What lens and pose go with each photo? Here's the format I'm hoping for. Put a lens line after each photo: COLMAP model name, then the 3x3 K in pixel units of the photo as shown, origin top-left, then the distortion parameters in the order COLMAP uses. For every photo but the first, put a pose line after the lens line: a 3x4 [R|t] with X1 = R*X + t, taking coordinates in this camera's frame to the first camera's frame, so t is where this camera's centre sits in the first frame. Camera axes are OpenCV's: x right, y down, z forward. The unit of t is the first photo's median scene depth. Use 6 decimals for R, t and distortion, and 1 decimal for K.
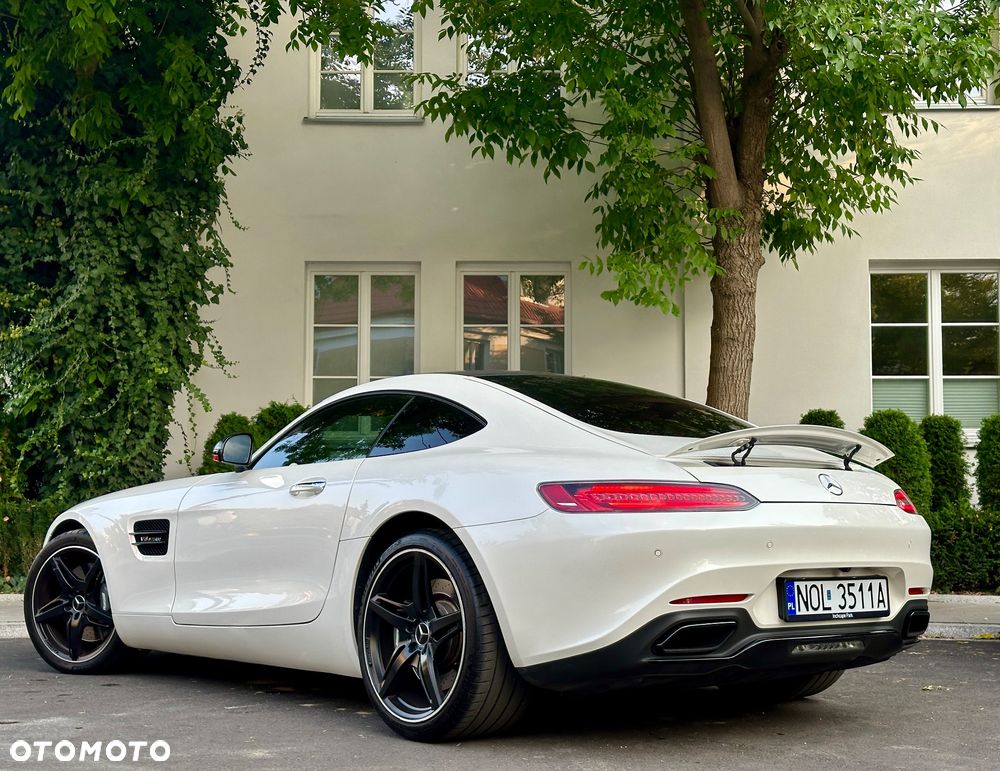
lens RADIAL K [[1417.5, 0, 507.5], [0, 1417.5, 381.6], [0, 0, 1]] dist [0.161335, -0.182518]
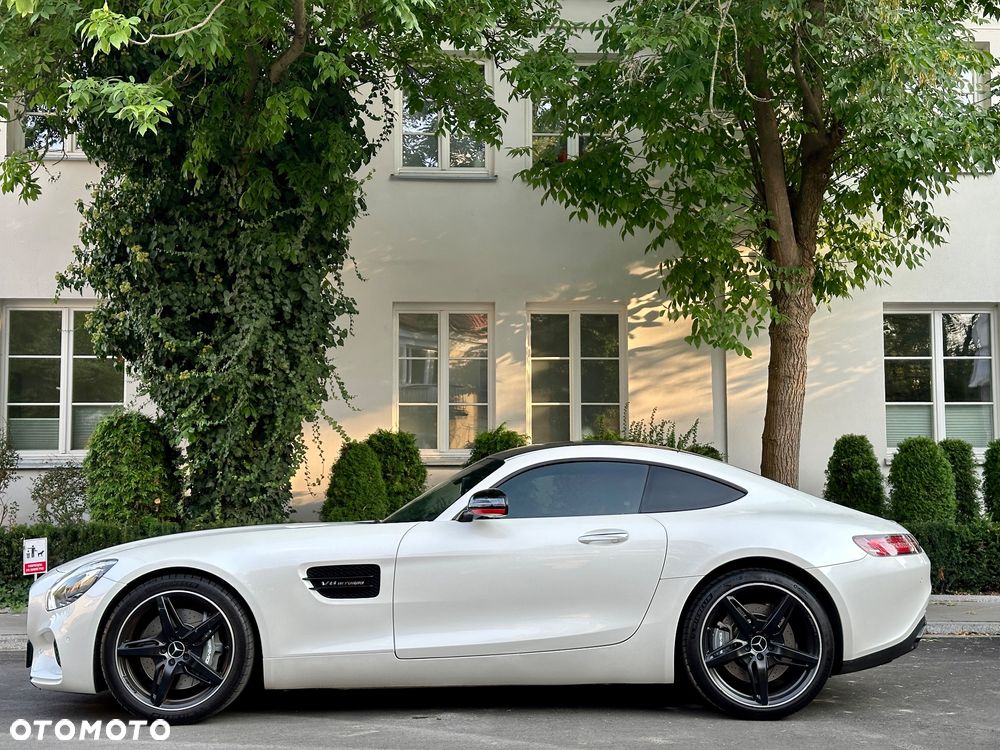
lens RADIAL K [[1373.2, 0, 503.1], [0, 1373.2, 375.2], [0, 0, 1]] dist [0.146559, -0.120681]
pose [[0.997652, -0.000767, 0.068485, -0.159185], [0.000618, 0.999997, 0.002196, -0.035136], [-0.068487, -0.002148, 0.997650, -0.117858]]
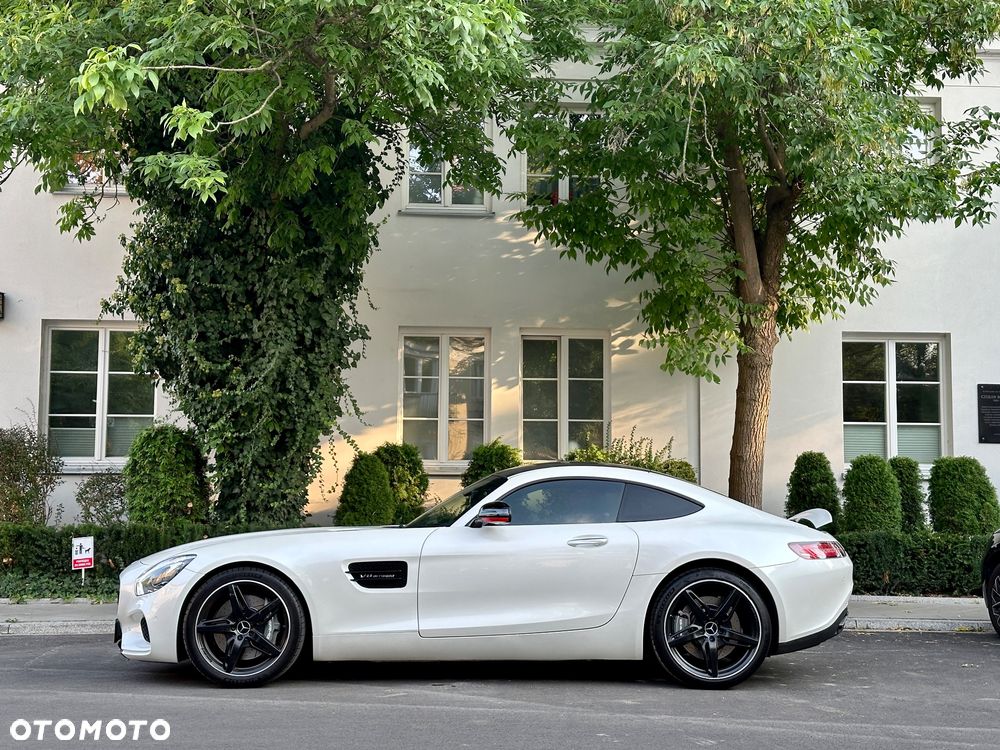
lens RADIAL K [[1364.7, 0, 500.0], [0, 1364.7, 375.0], [0, 0, 1]] dist [0.155576, -0.175855]
pose [[0.997015, 0.011349, 0.076368, -0.177717], [-0.011282, 0.999936, -0.001310, -0.050447], [-0.076378, 0.000445, 0.997079, -0.246946]]
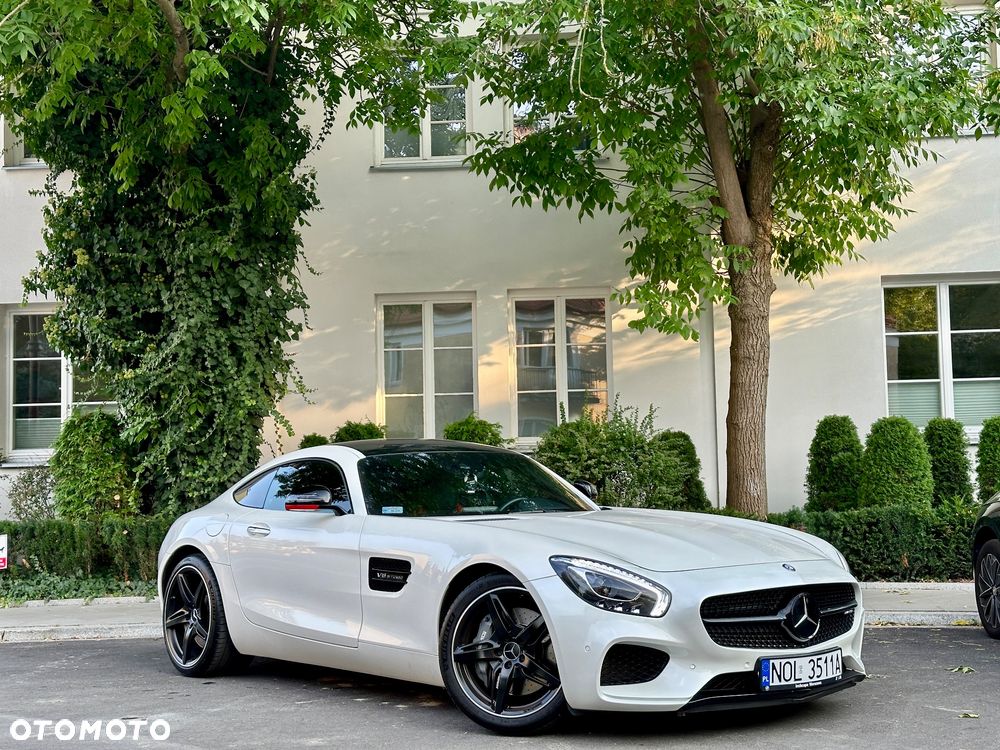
lens RADIAL K [[1373.2, 0, 503.1], [0, 1373.2, 375.2], [0, 0, 1]] dist [0.146559, -0.120681]
pose [[0.997334, -0.028959, -0.066981, 0.038397], [0.029755, 0.999498, 0.010921, -0.035301], [0.066631, -0.012885, 0.997694, -0.105933]]
